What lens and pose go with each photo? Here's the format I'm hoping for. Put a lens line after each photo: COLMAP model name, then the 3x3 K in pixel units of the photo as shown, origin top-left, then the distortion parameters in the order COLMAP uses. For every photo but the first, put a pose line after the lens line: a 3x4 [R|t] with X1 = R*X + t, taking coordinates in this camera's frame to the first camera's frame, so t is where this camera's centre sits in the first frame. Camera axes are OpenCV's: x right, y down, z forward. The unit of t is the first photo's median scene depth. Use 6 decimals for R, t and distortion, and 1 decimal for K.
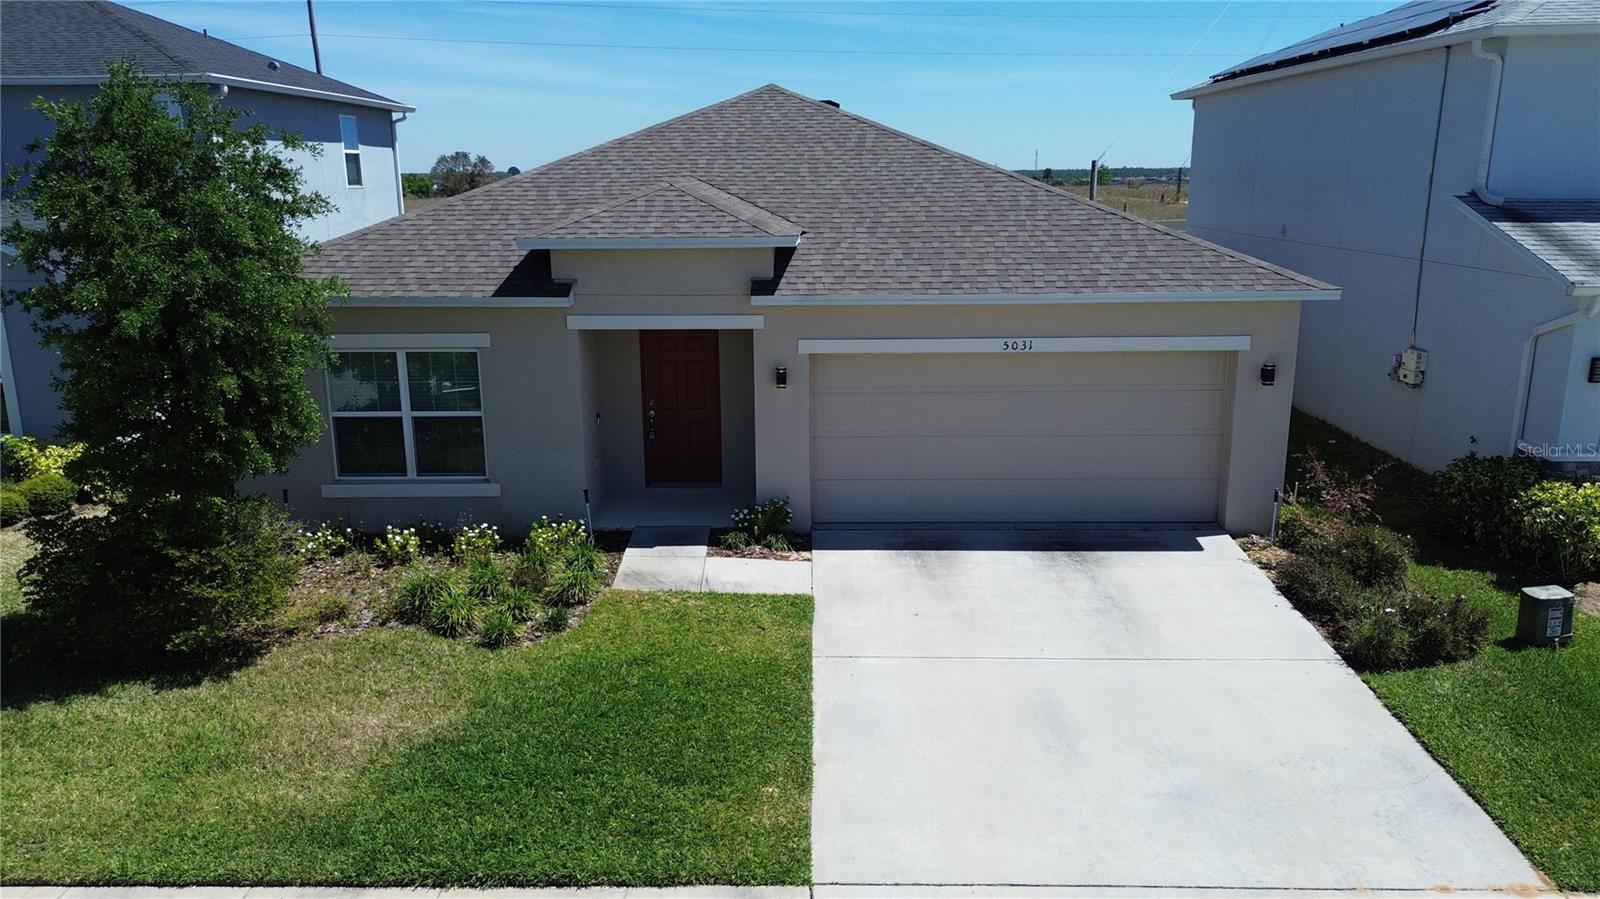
lens RADIAL K [[1139.3, 0, 802.2], [0, 1139.3, 443.7], [0, 0, 1]] dist [0.066489, -0.069037]
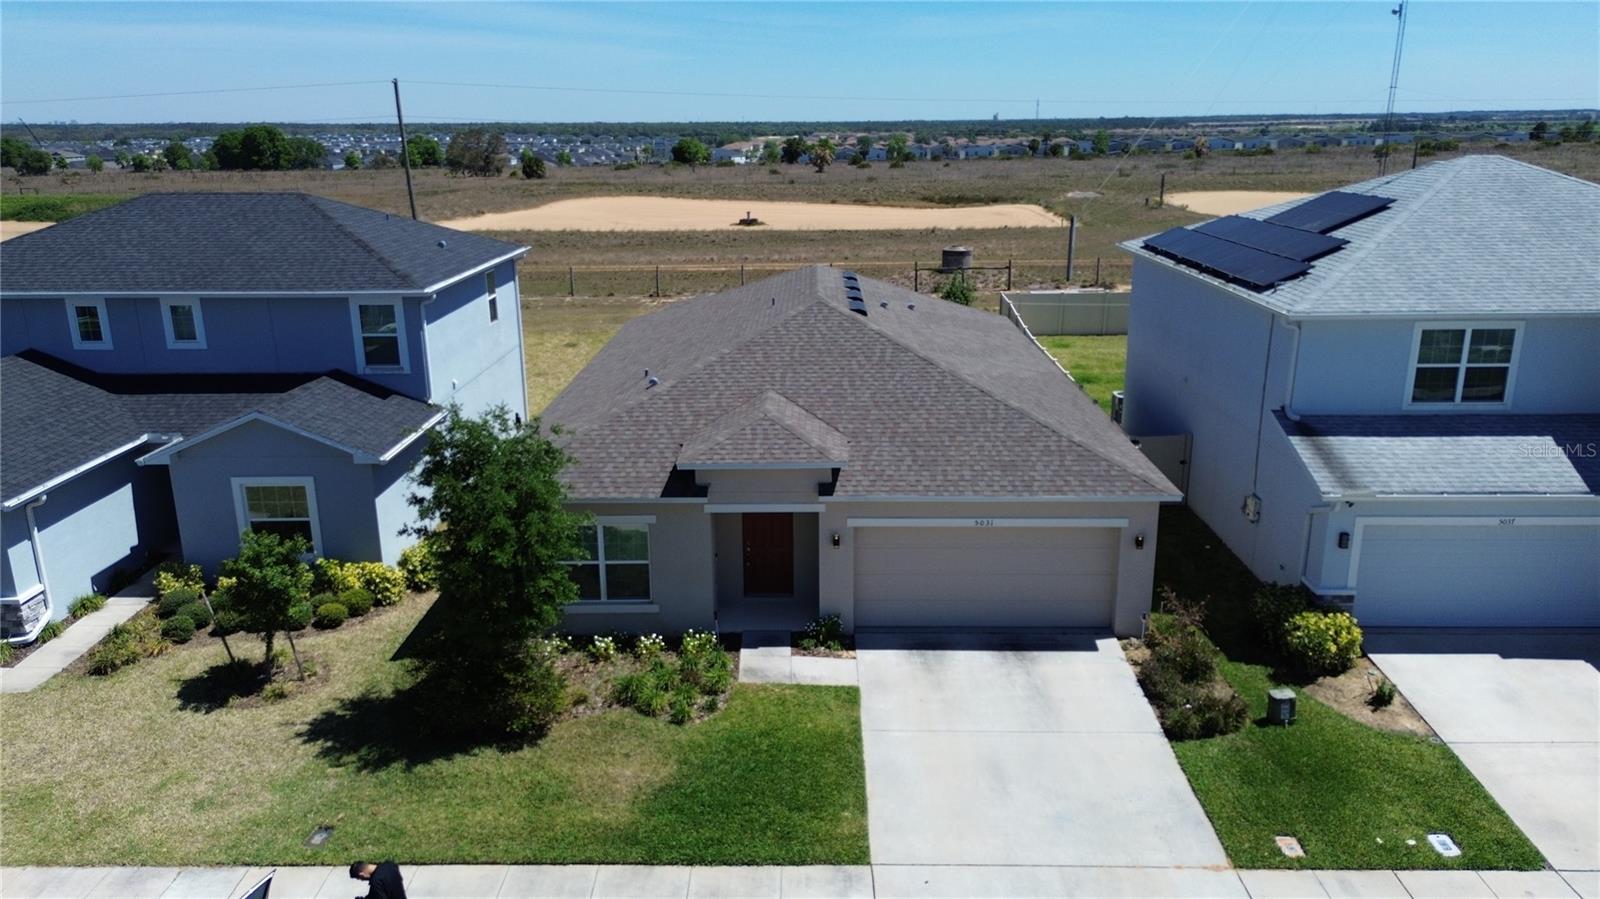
lens RADIAL K [[1138.8, 0, 800.2], [0, 1138.8, 431.6], [0, 0, 1]] dist [0.091922, -0.131257]
pose [[0.999999, -0.000759, -0.001127, -0.074273], [0.000797, 0.999419, 0.034069, -0.295353], [0.001101, -0.034070, 0.999419, -0.660604]]
